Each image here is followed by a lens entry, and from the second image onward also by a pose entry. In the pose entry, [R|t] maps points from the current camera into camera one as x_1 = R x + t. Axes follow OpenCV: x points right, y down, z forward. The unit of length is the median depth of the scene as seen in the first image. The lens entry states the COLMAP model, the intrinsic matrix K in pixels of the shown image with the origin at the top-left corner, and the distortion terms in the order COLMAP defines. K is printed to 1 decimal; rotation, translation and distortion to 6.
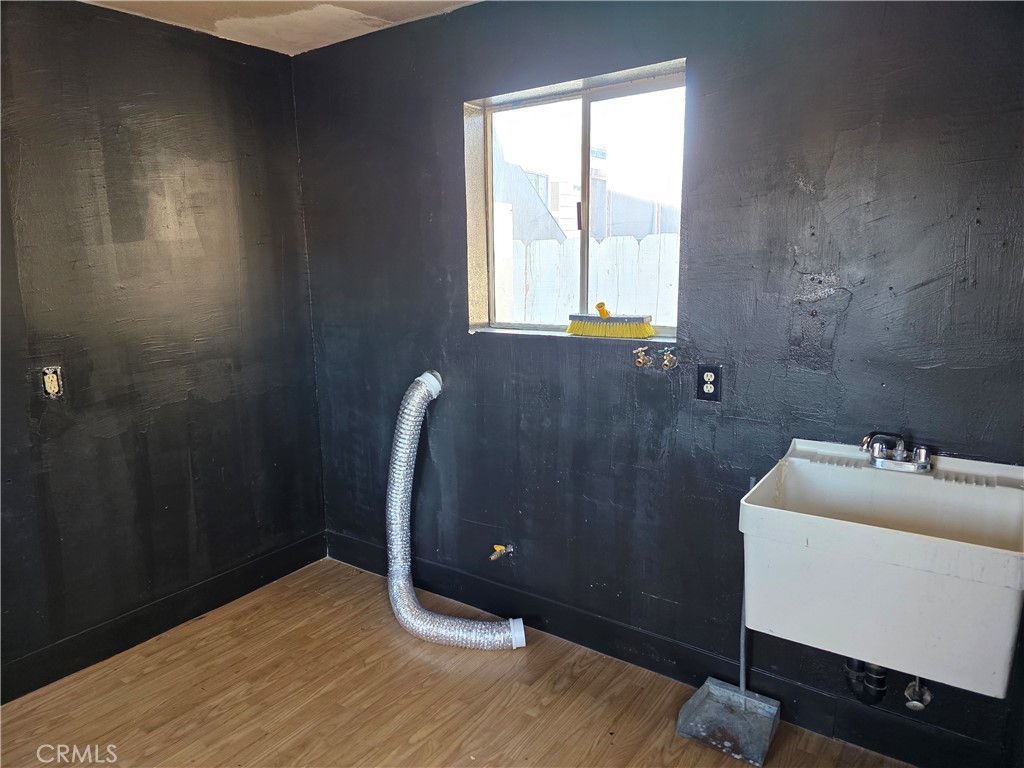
lens RADIAL K [[691.5, 0, 516.9], [0, 691.5, 389.4], [0, 0, 1]] dist [0.080357, -0.069853]
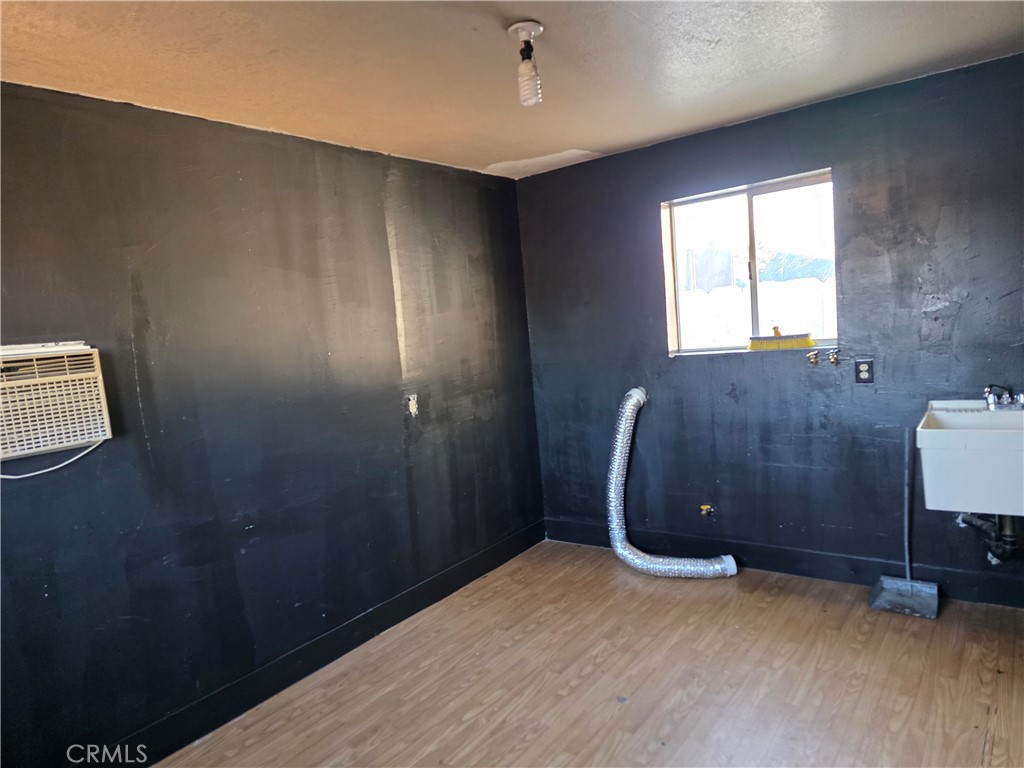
lens RADIAL K [[650.2, 0, 547.8], [0, 650.2, 382.8], [0, 0, 1]] dist [0.071965, -0.053881]
pose [[0.997427, -0.068961, -0.019579, -0.306280], [0.066903, 0.993573, -0.091302, 0.080167], [0.025749, 0.089758, 0.995631, -0.351089]]
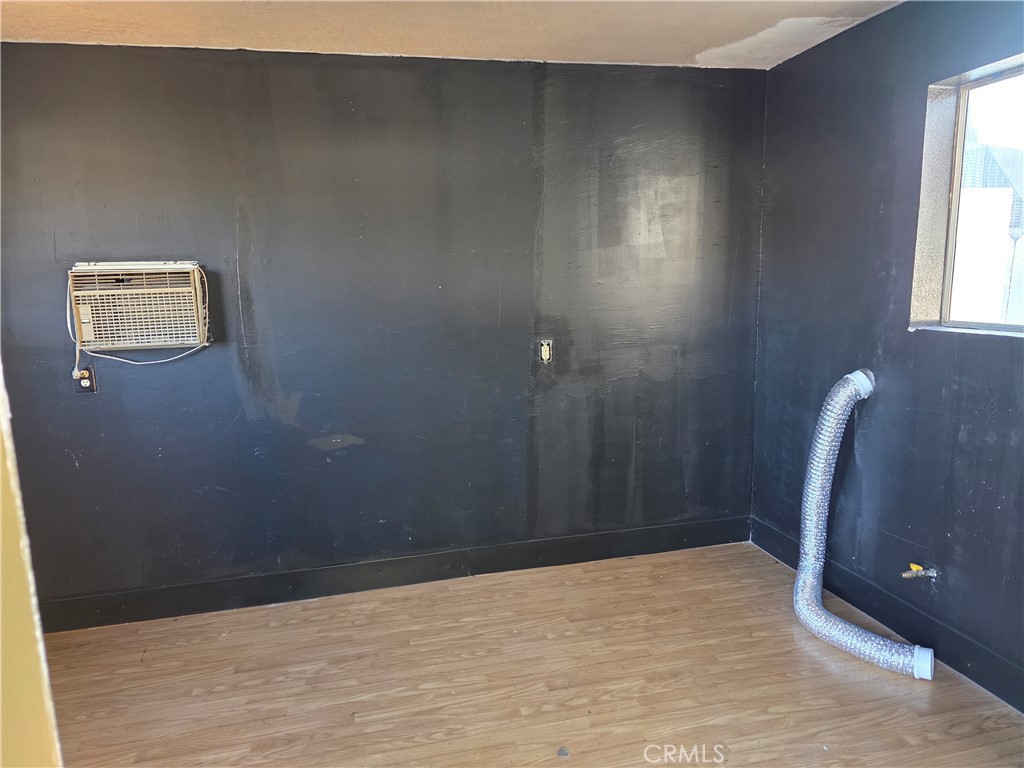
lens RADIAL K [[685.0, 0, 508.4], [0, 685.0, 389.3], [0, 0, 1]] dist [0.067975, -0.066490]
pose [[0.757468, 0.103783, -0.644570, 0.137545], [-0.108667, 0.993554, 0.032273, 0.025217], [0.643765, 0.045598, 0.763863, -0.054162]]
